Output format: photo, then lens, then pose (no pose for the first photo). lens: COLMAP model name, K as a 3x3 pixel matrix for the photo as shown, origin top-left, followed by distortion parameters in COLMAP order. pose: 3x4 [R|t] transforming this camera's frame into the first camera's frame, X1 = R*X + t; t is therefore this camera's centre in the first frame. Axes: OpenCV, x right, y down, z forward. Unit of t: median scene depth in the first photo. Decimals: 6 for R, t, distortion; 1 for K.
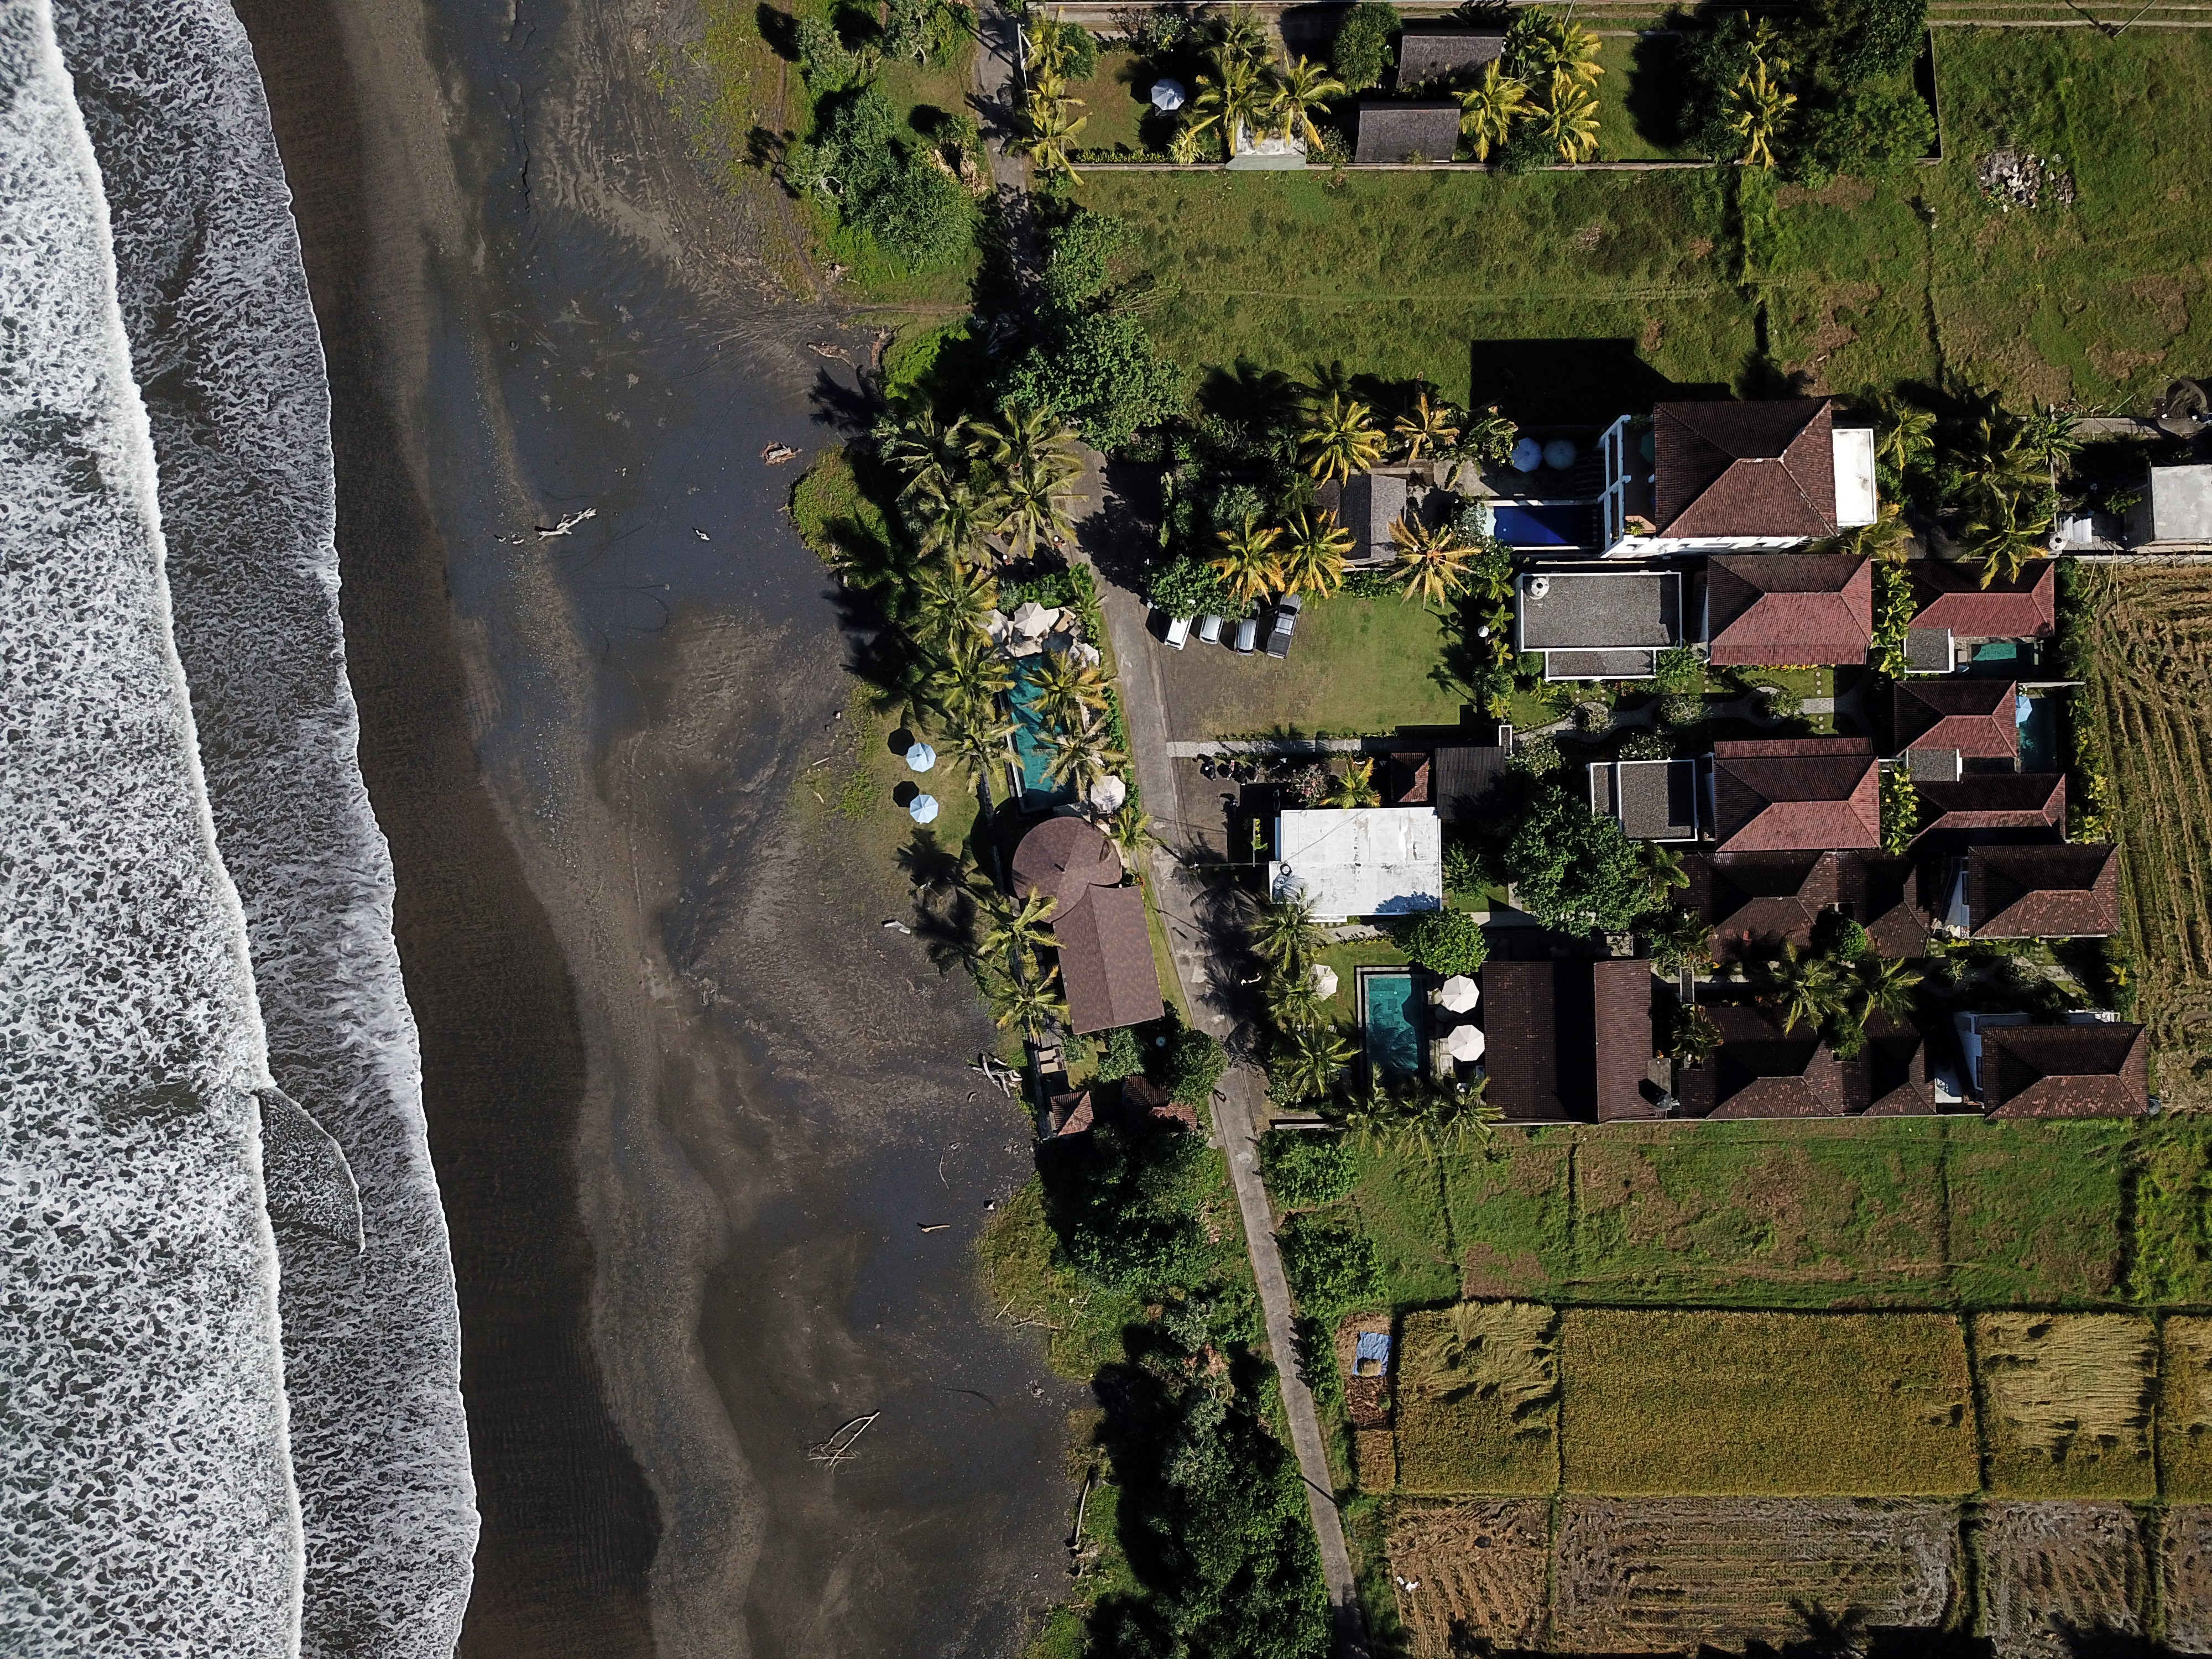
lens RADIAL K [[1719.2, 0, 1140.8], [0, 1719.2, 829.3], [0, 0, 1]] dist [0.021256, -0.028021]
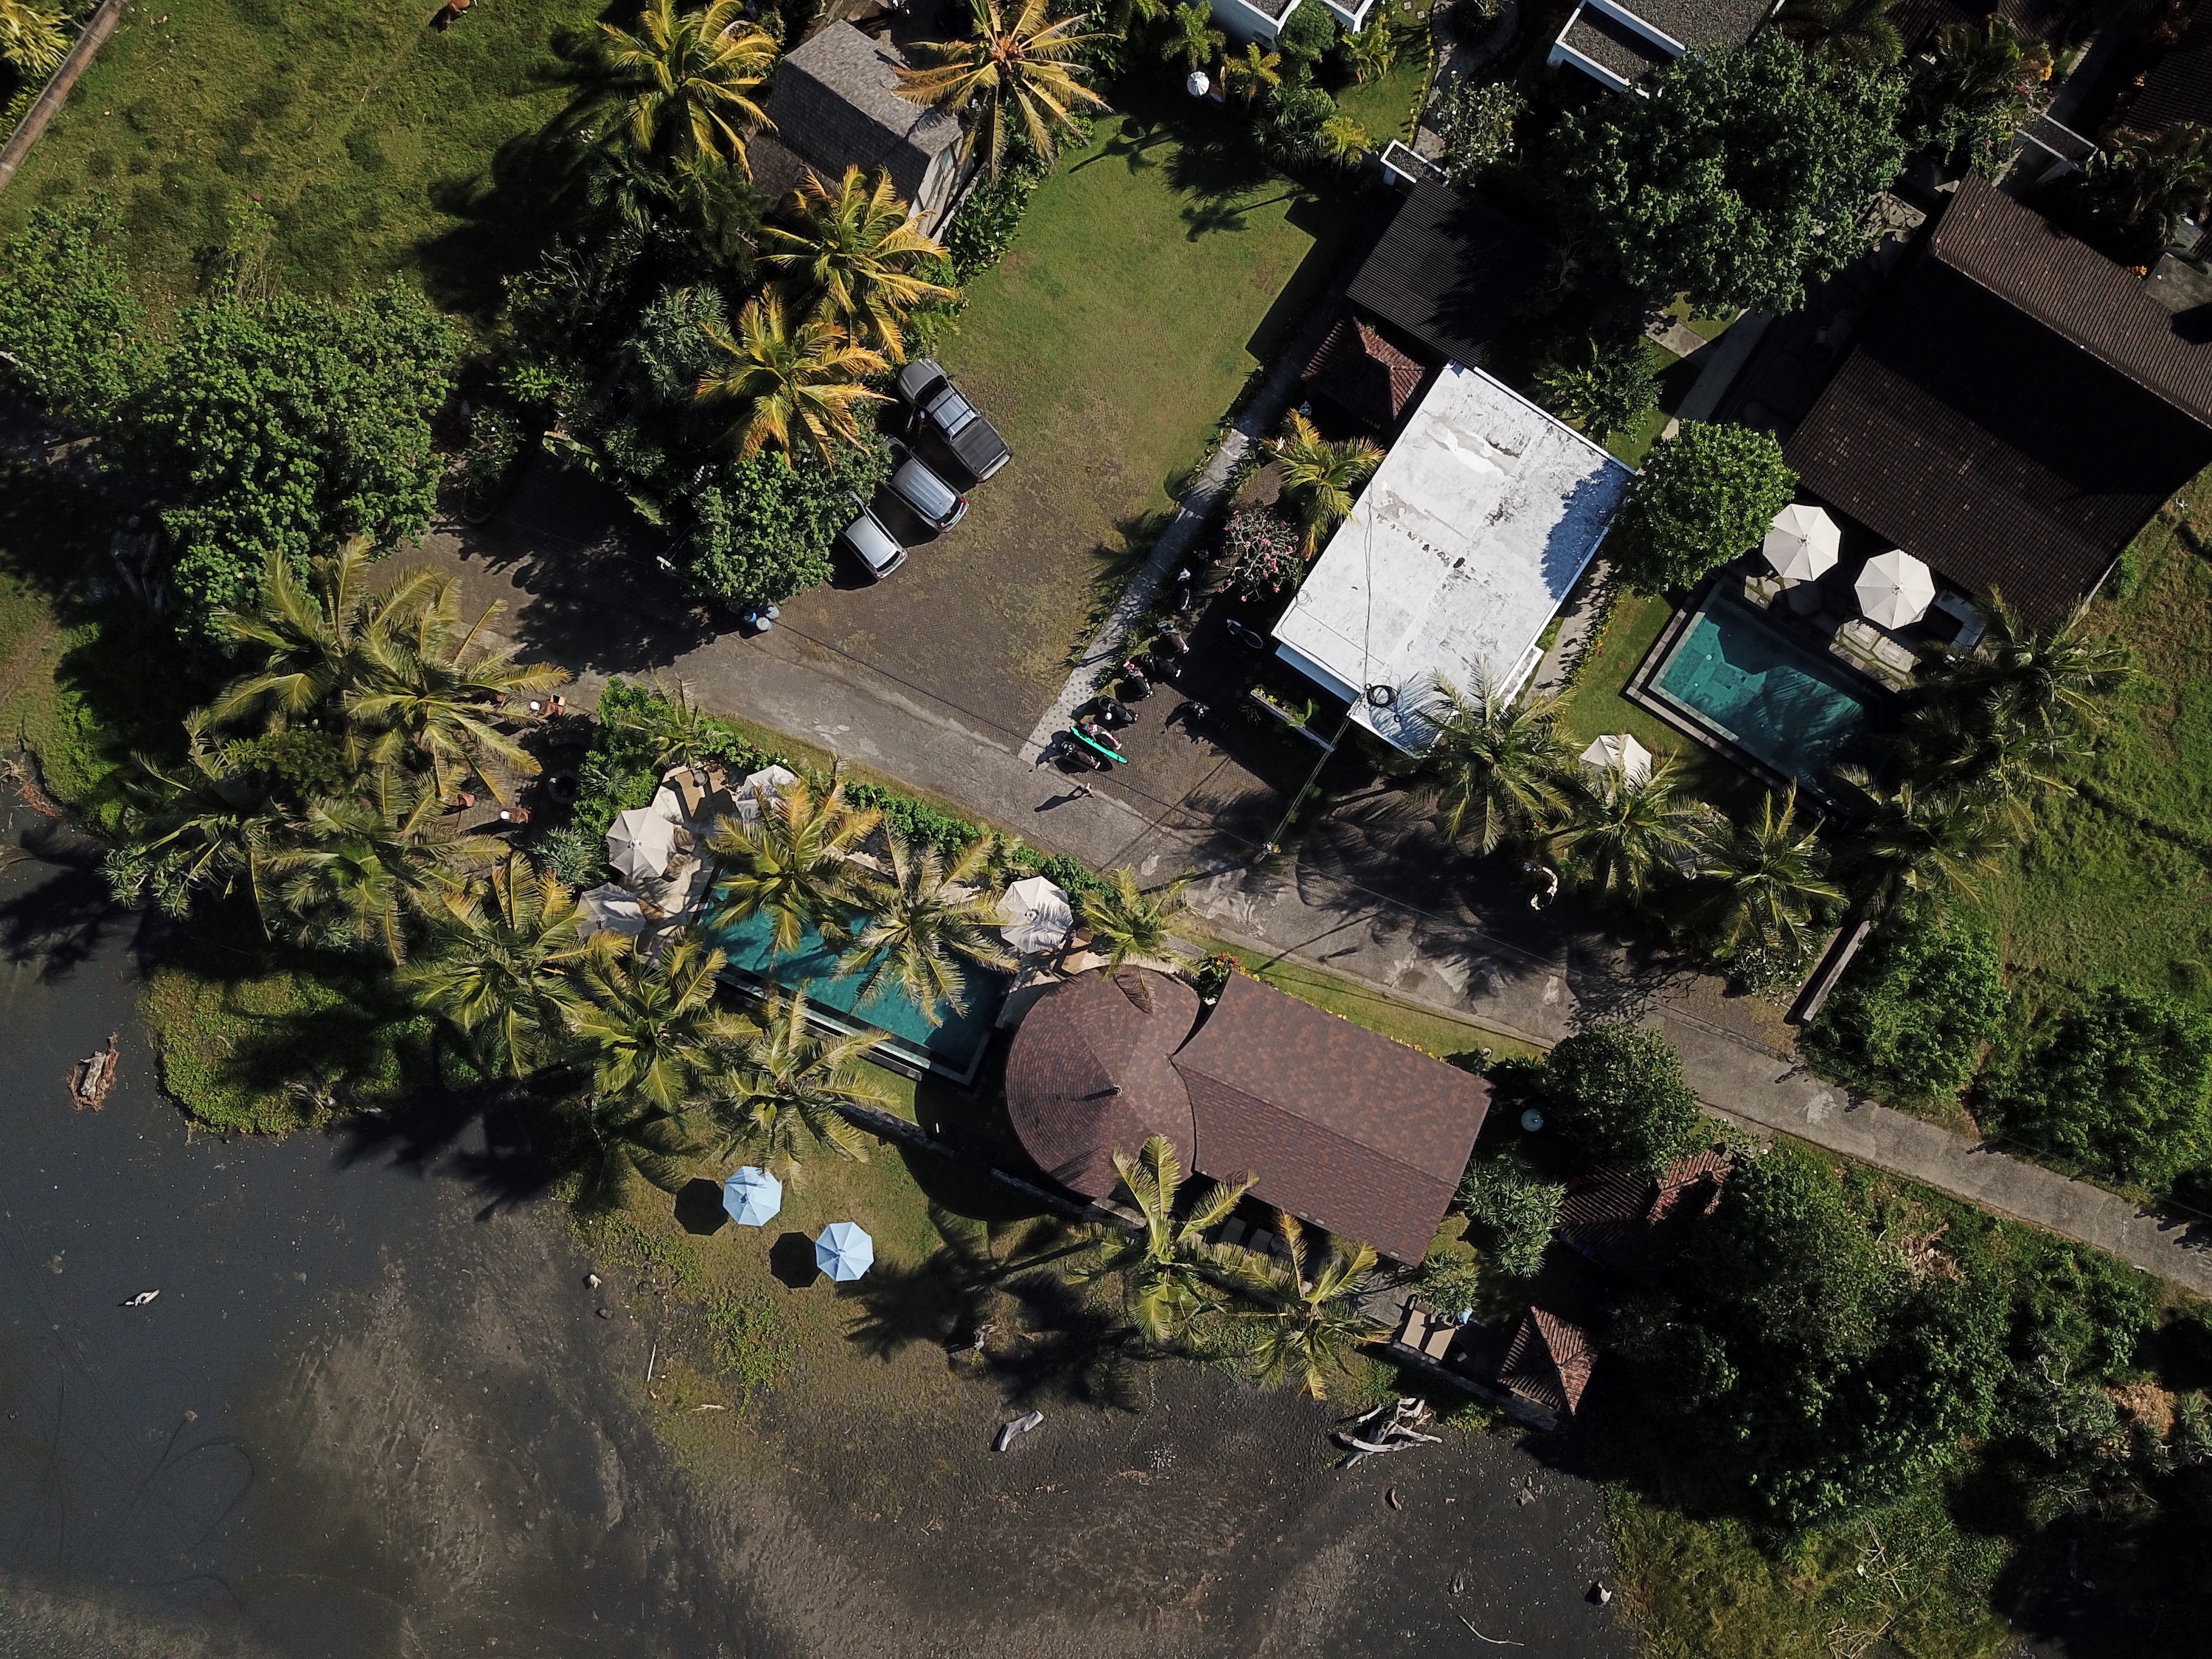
lens RADIAL K [[1701.0, 0, 1106.5], [0, 1701.0, 849.5], [0, 0, 1]] dist [0.009775, -0.002505]
pose [[0.563753, -0.825787, 0.016071, -0.000330], [0.825921, 0.563489, -0.018276, -0.006222], [0.006036, 0.023576, 0.999704, 0.531755]]
